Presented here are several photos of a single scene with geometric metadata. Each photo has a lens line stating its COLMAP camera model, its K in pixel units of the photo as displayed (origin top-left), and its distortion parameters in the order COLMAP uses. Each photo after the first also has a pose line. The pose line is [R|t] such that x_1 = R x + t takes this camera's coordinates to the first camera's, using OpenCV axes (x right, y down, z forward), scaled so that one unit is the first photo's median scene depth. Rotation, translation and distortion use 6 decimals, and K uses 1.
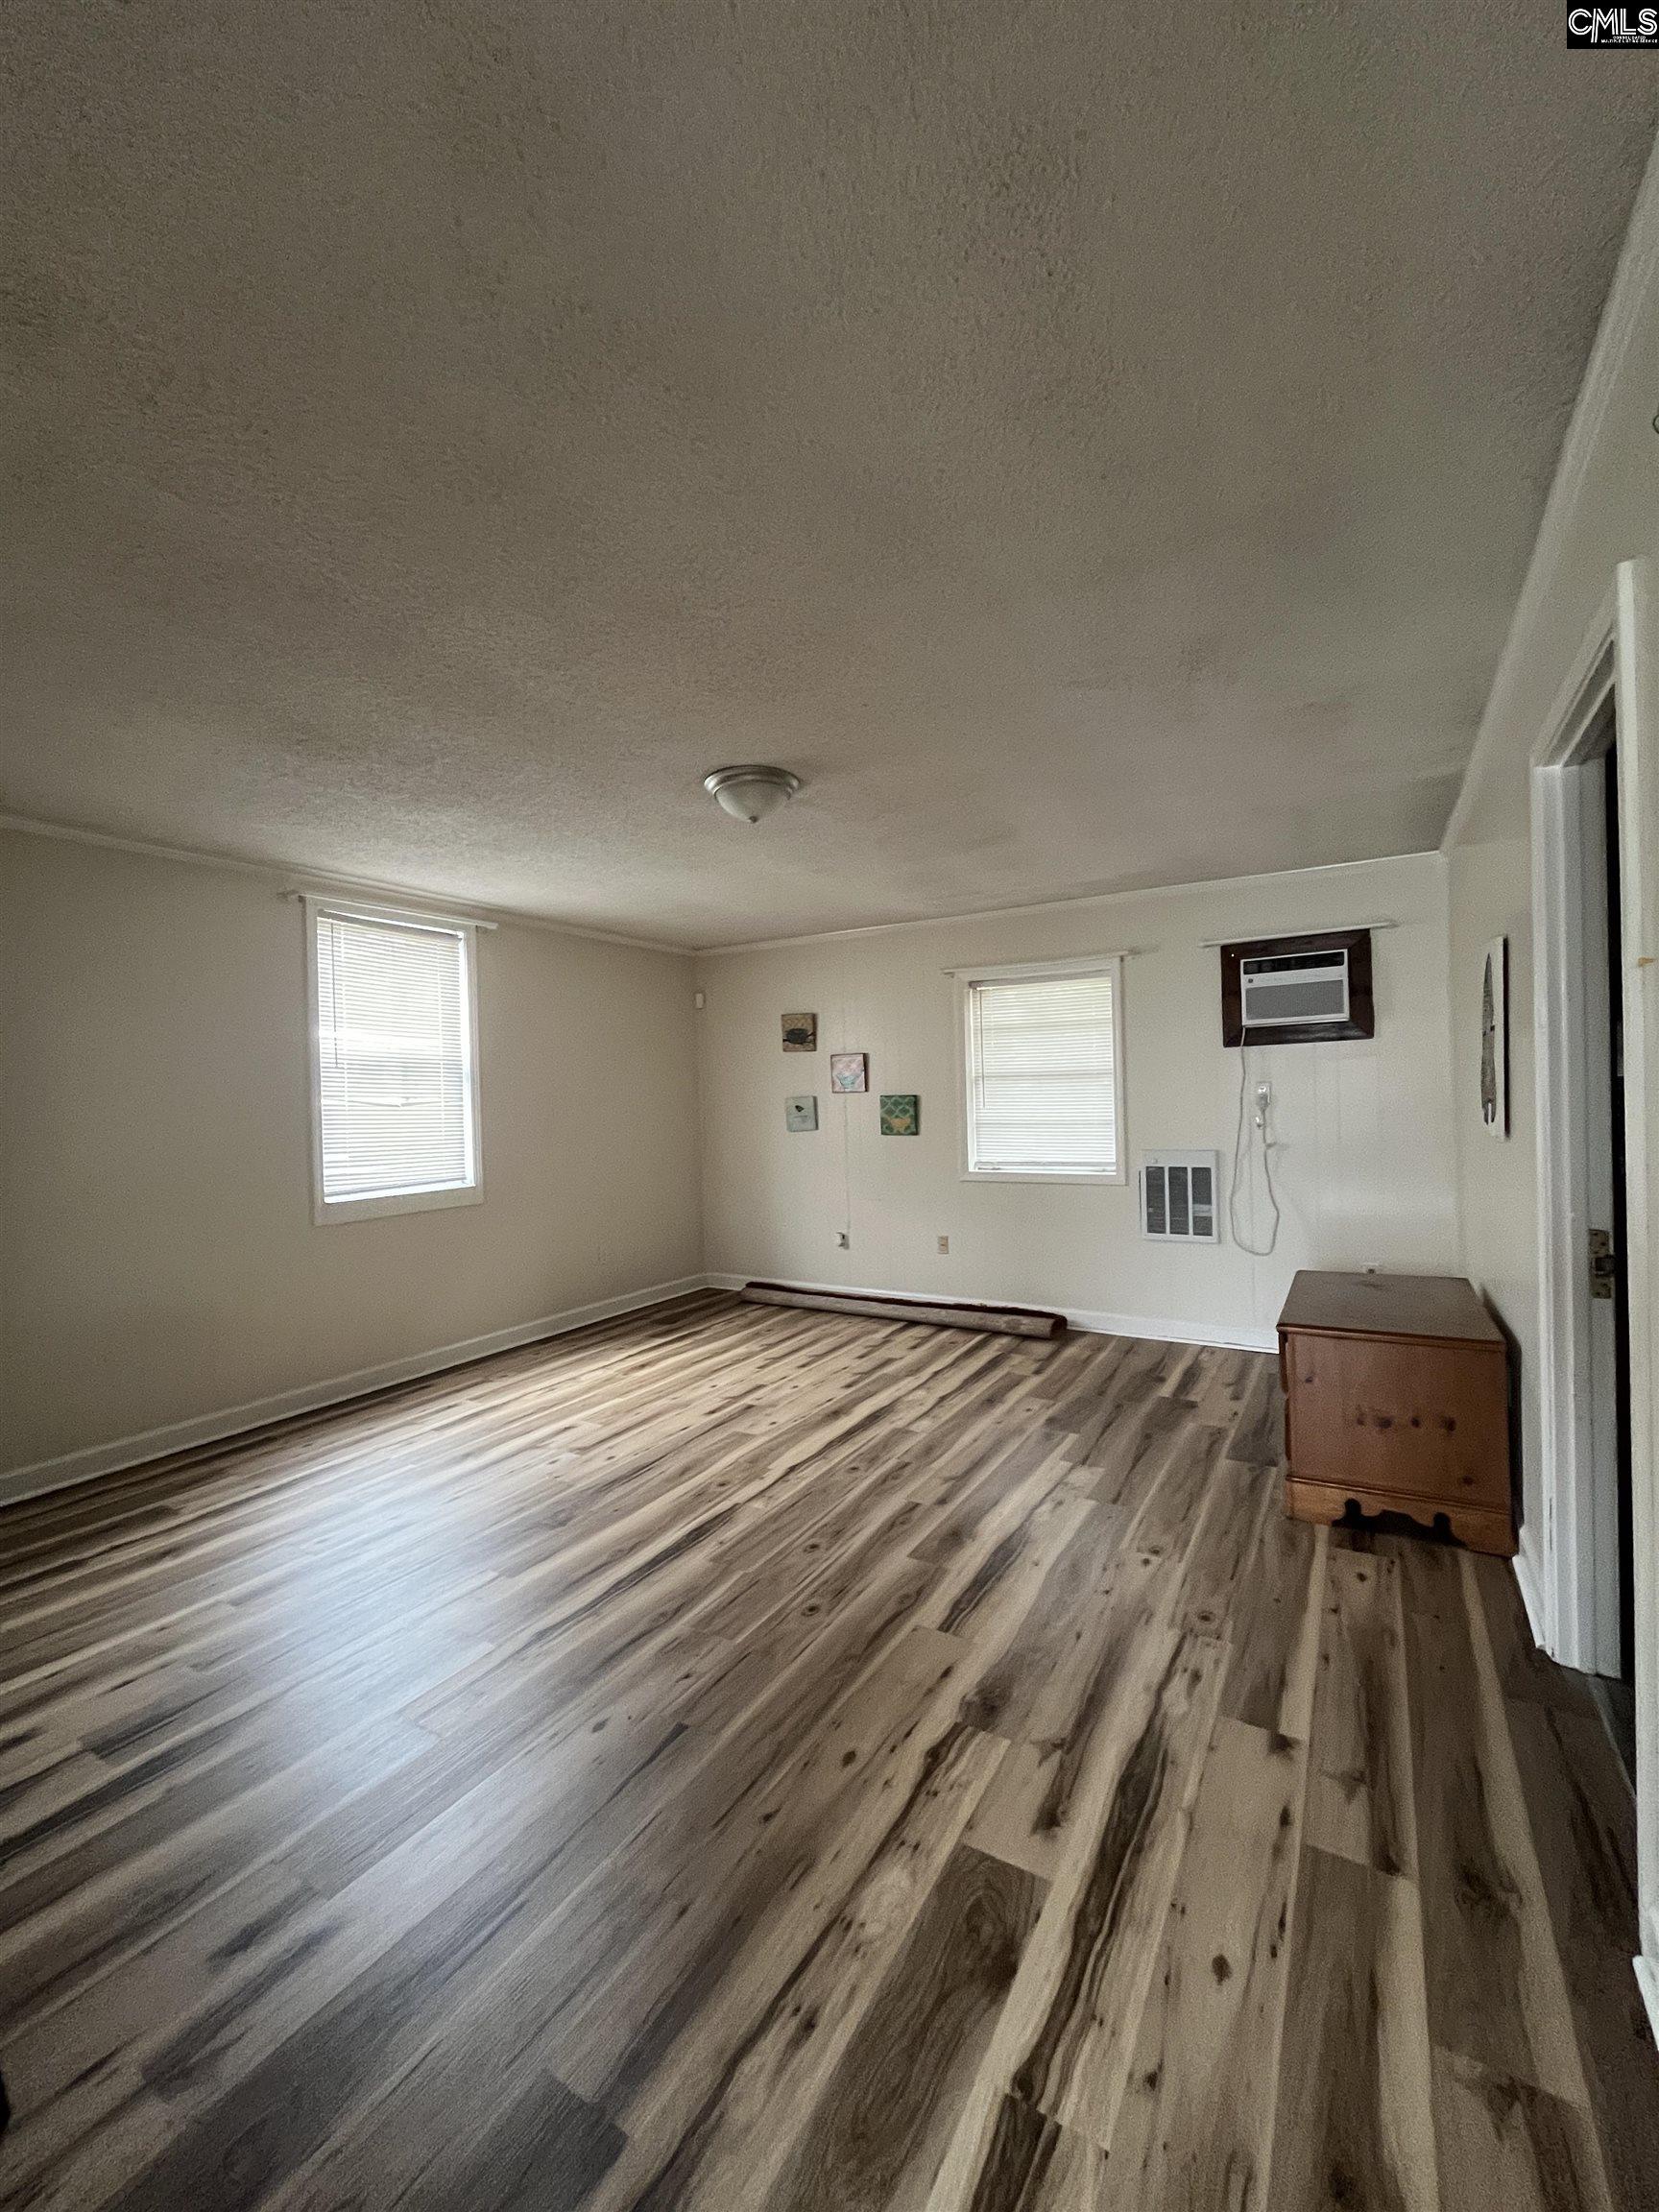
lens RADIAL K [[900.0, 0, 829.5], [0, 900.0, 1106.0], [0, 0, 1]] dist [0.000167, 0.000335]
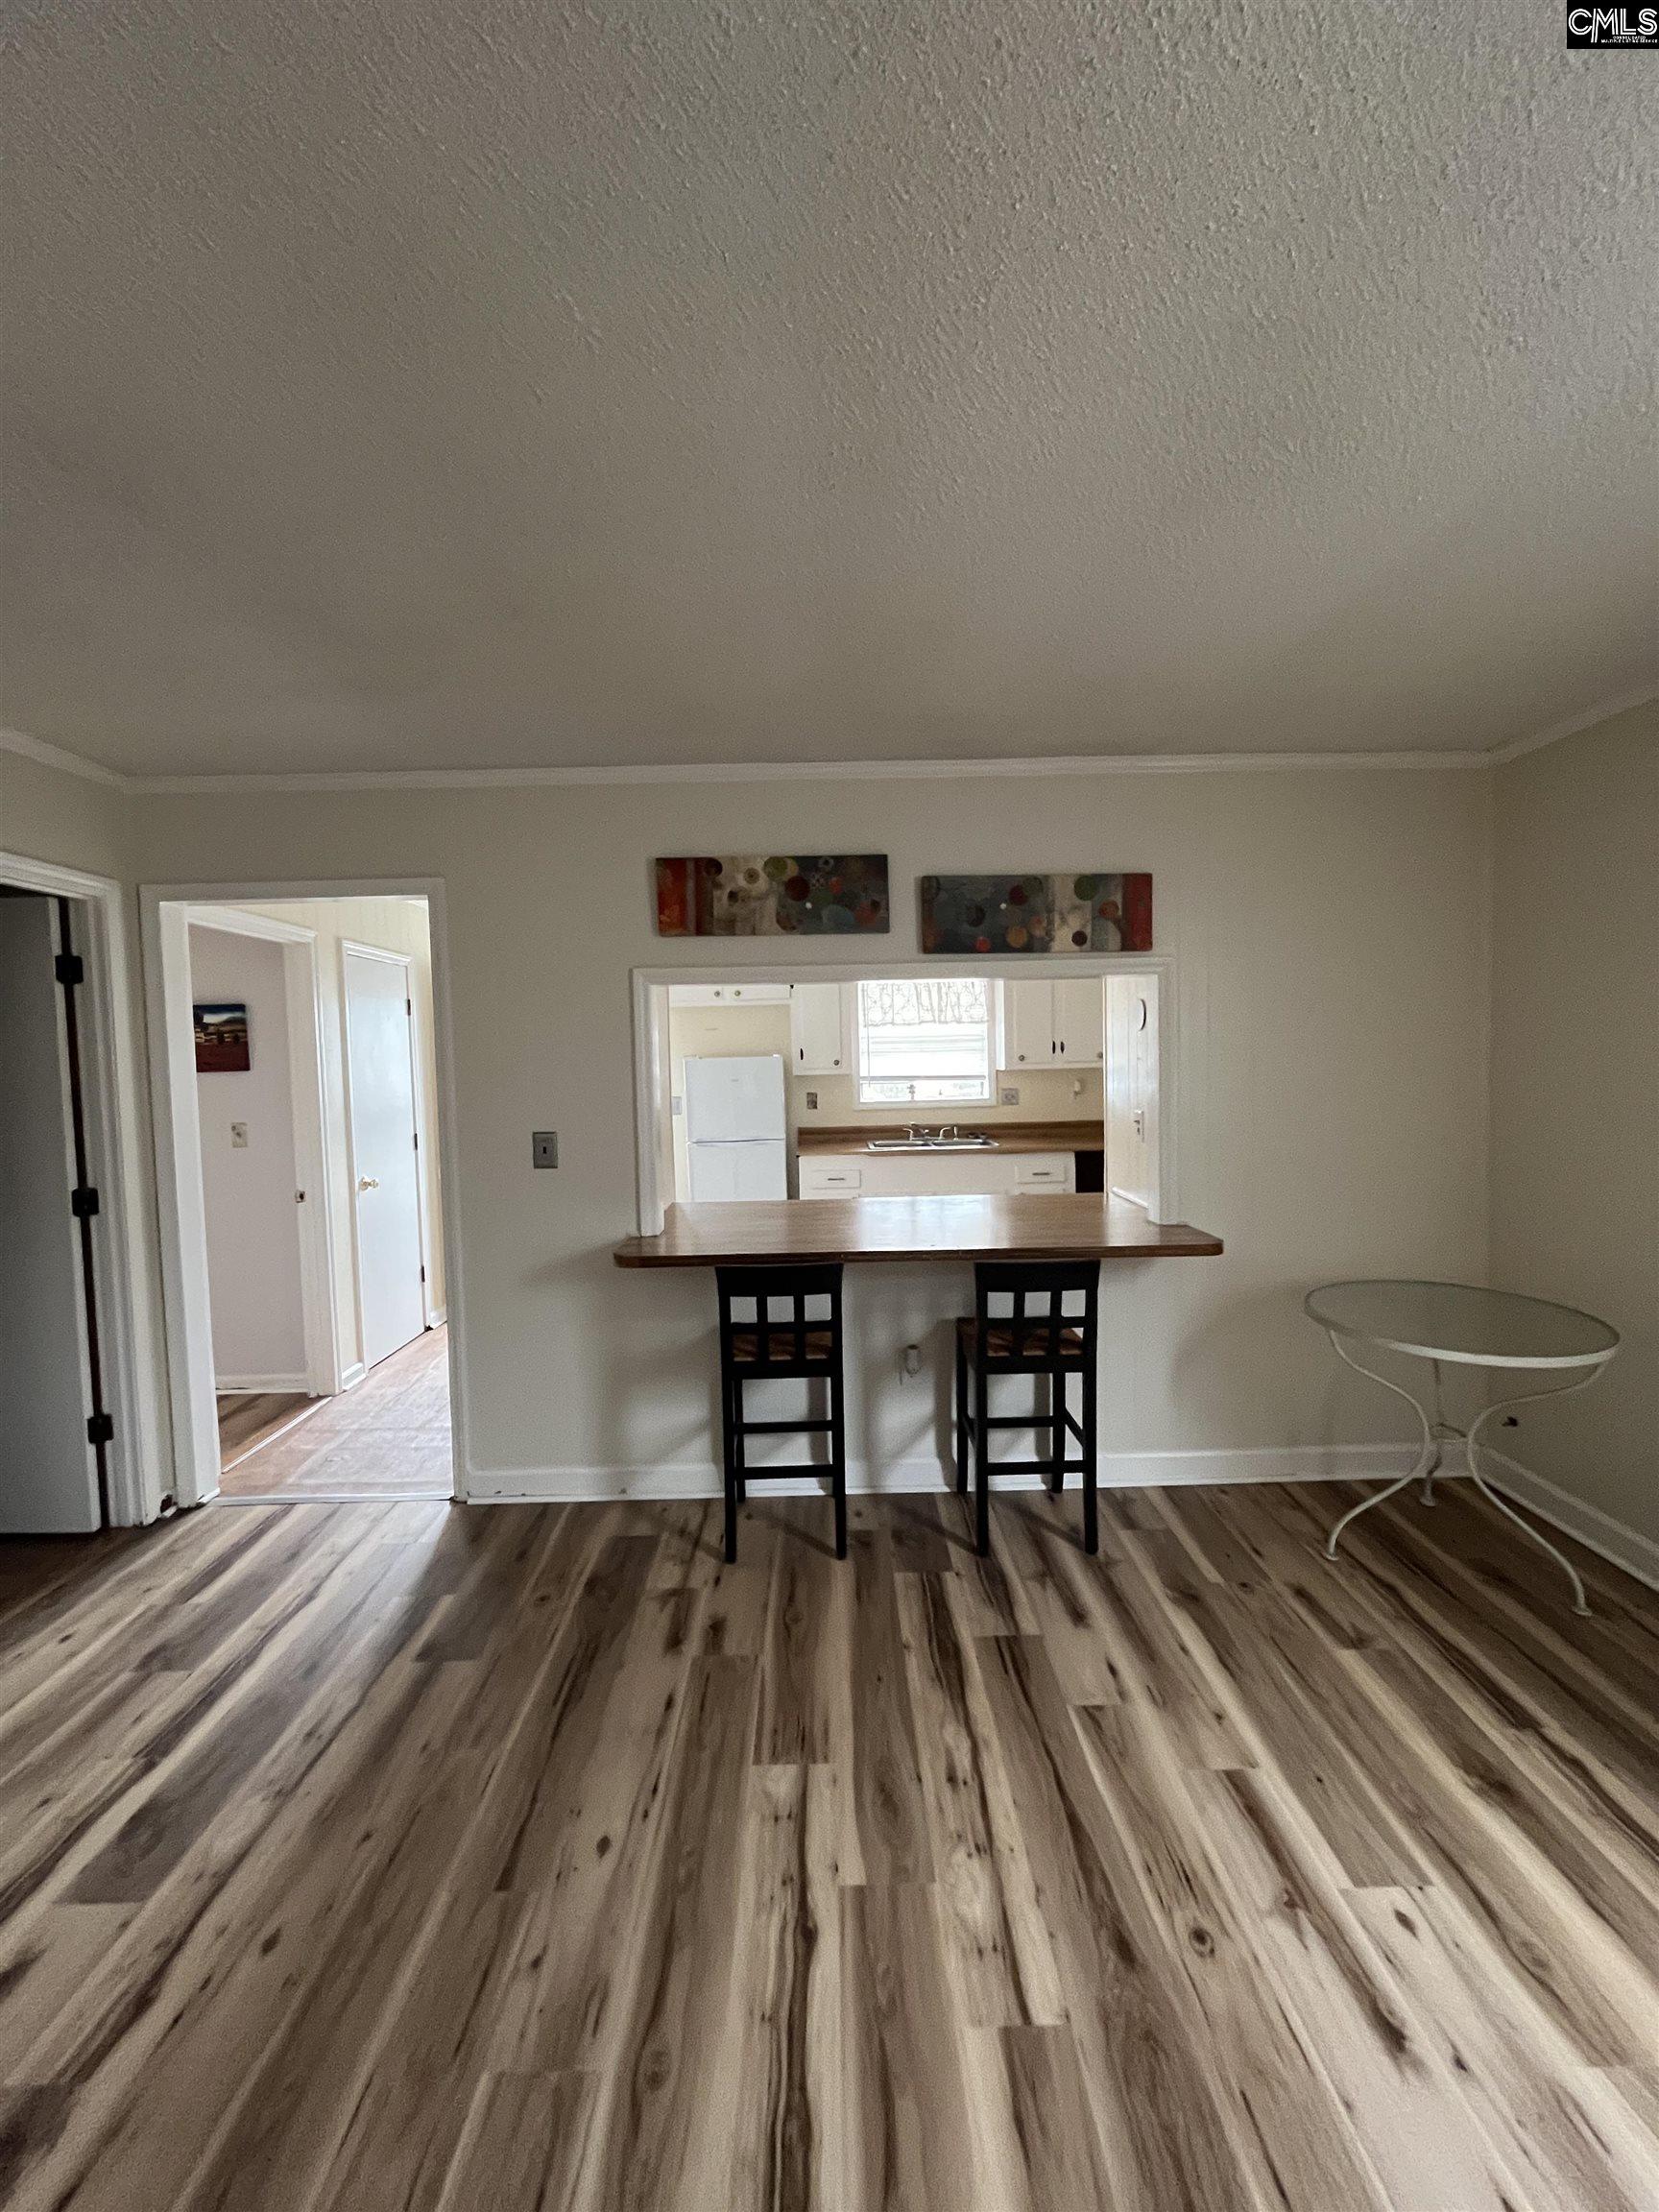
lens RADIAL K [[900.0, 0, 829.5], [0, 900.0, 1106.0], [0, 0, 1]] dist [0.000167, 0.000335]
pose [[-0.851331, 0.073941, -0.519392, -0.040817], [0.042380, 0.996475, 0.072394, -0.082311], [0.522914, 0.039619, -0.851464, 1.871732]]
